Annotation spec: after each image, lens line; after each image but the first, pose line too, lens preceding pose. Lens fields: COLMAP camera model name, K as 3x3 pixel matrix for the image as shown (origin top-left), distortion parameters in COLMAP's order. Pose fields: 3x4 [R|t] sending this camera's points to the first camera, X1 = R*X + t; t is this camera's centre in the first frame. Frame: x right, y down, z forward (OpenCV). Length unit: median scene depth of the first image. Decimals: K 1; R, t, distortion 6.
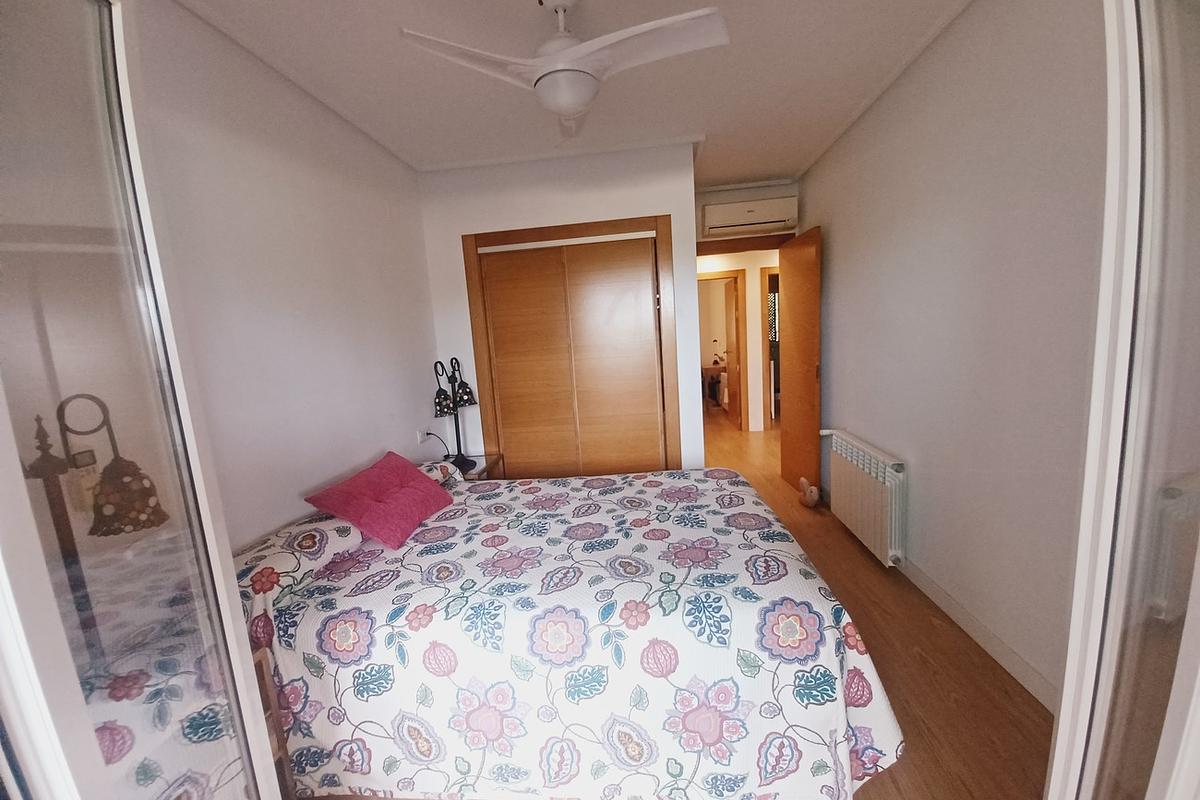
lens RADIAL K [[473.4, 0, 594.4], [0, 473.4, 411.6], [0, 0, 1]] dist [0.011926, -0.014222]
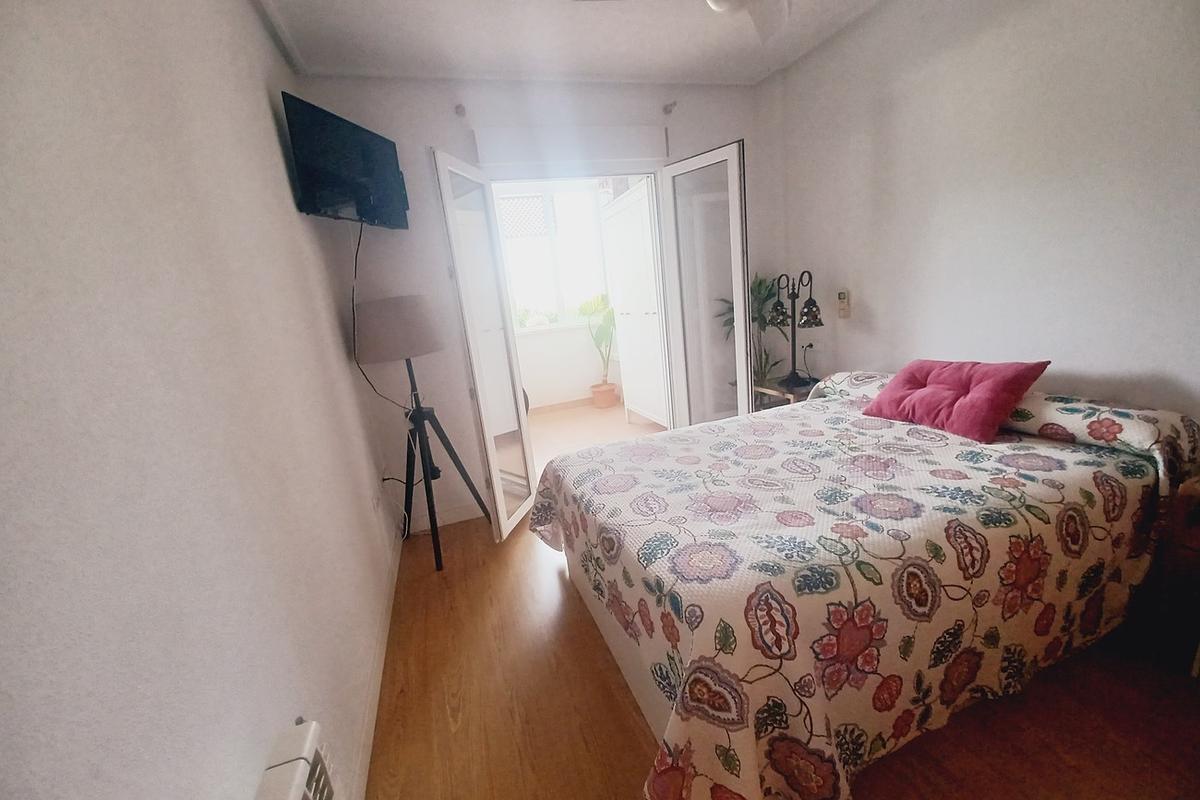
lens RADIAL K [[473.4, 0, 594.4], [0, 473.4, 411.6], [0, 0, 1]] dist [0.011926, -0.014222]
pose [[-0.894426, 0.262079, -0.362377, 0.592482], [0.110012, 0.914333, 0.389733, -0.249922], [0.433474, 0.308722, -0.846635, 1.543229]]
